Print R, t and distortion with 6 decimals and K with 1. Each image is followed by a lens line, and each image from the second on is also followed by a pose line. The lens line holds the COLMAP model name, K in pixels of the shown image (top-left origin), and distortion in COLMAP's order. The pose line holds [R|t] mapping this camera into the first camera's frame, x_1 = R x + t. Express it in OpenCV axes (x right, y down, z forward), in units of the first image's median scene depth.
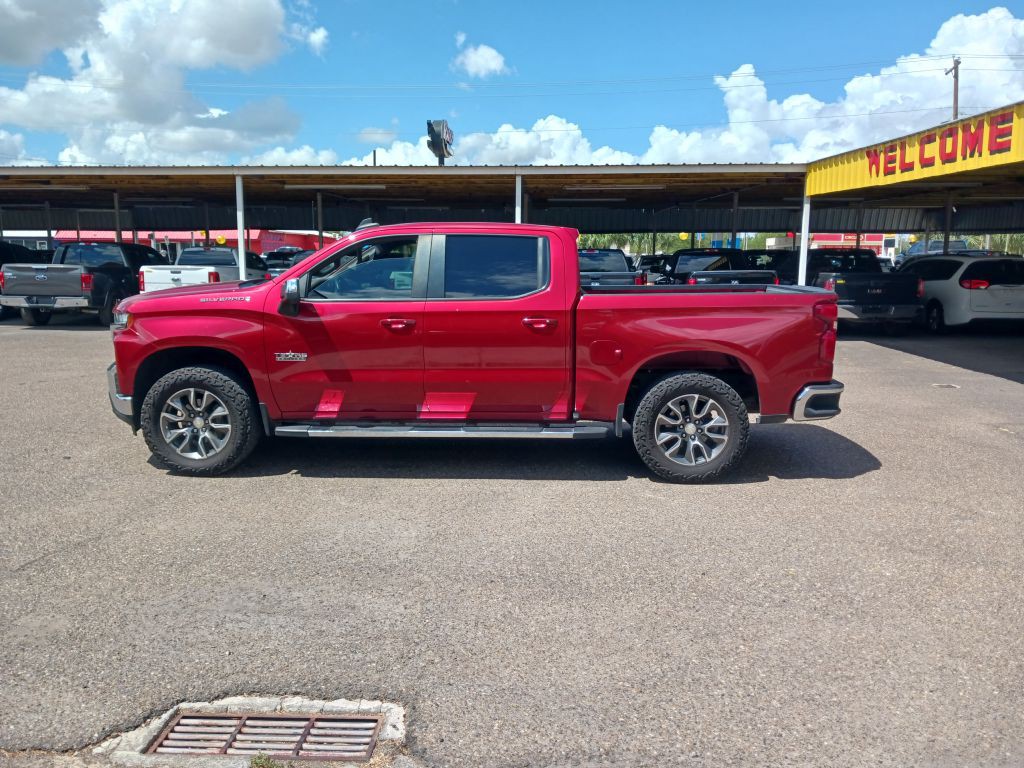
lens RADIAL K [[852.8, 0, 515.0], [0, 852.8, 452.3], [0, 0, 1]] dist [-0.006241, 0.014946]
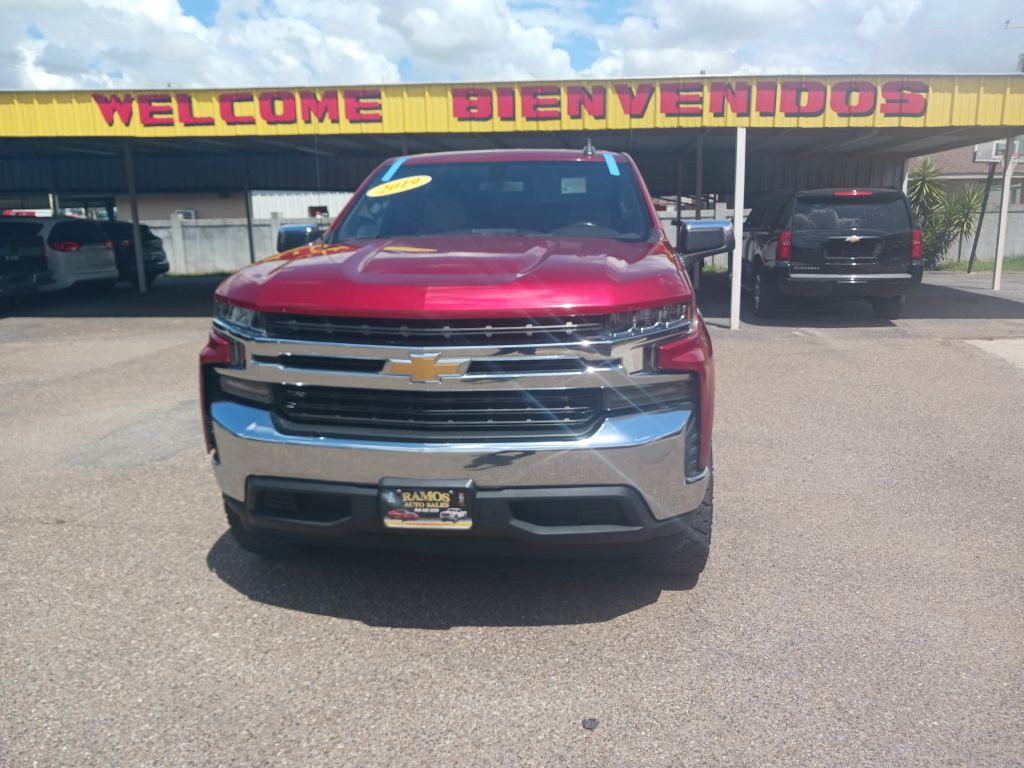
lens RADIAL K [[832.9, 0, 512.0], [0, 832.9, 384.0], [0, 0, 1]] dist [0.009480, 0.002967]
pose [[0.056144, -0.197691, 0.978655, -0.485130], [0.242579, 0.953531, 0.178699, -0.120335], [-0.968506, 0.227368, 0.101491, 0.574316]]
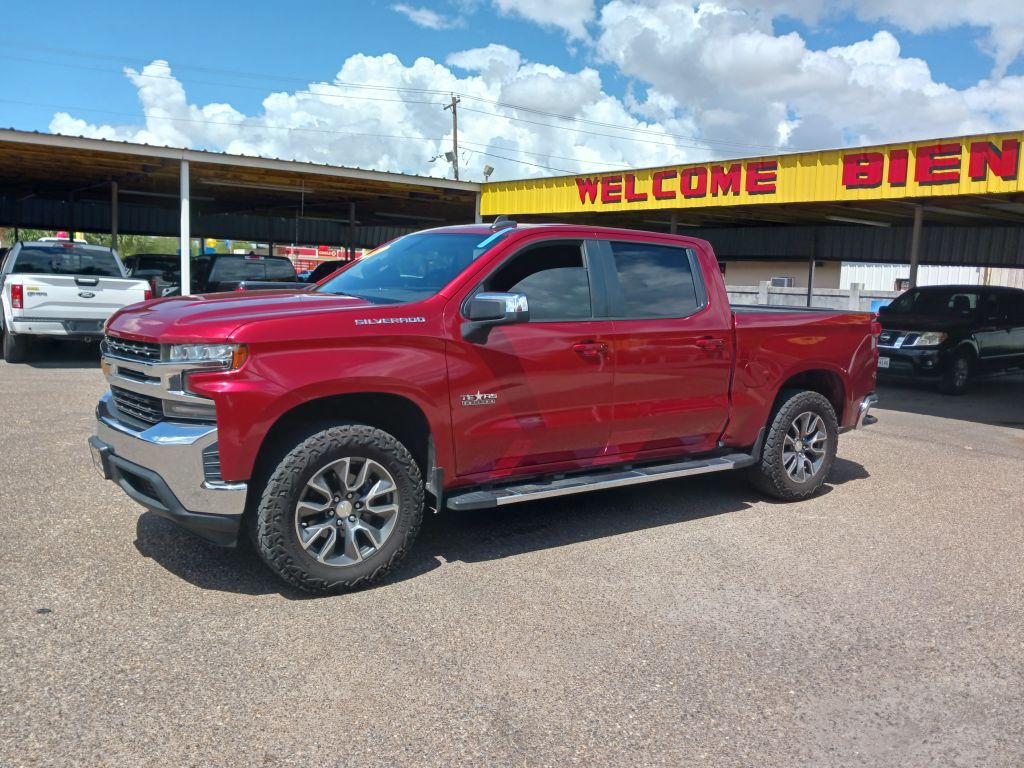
lens RADIAL K [[886.8, 0, 543.2], [0, 886.8, 401.7], [0, 0, 1]] dist [0.025992, 0.002918]
pose [[0.768837, -0.064601, 0.636174, -0.358048], [0.114173, 0.992765, -0.037171, -0.038964], [-0.629170, 0.101212, 0.770650, 0.197561]]
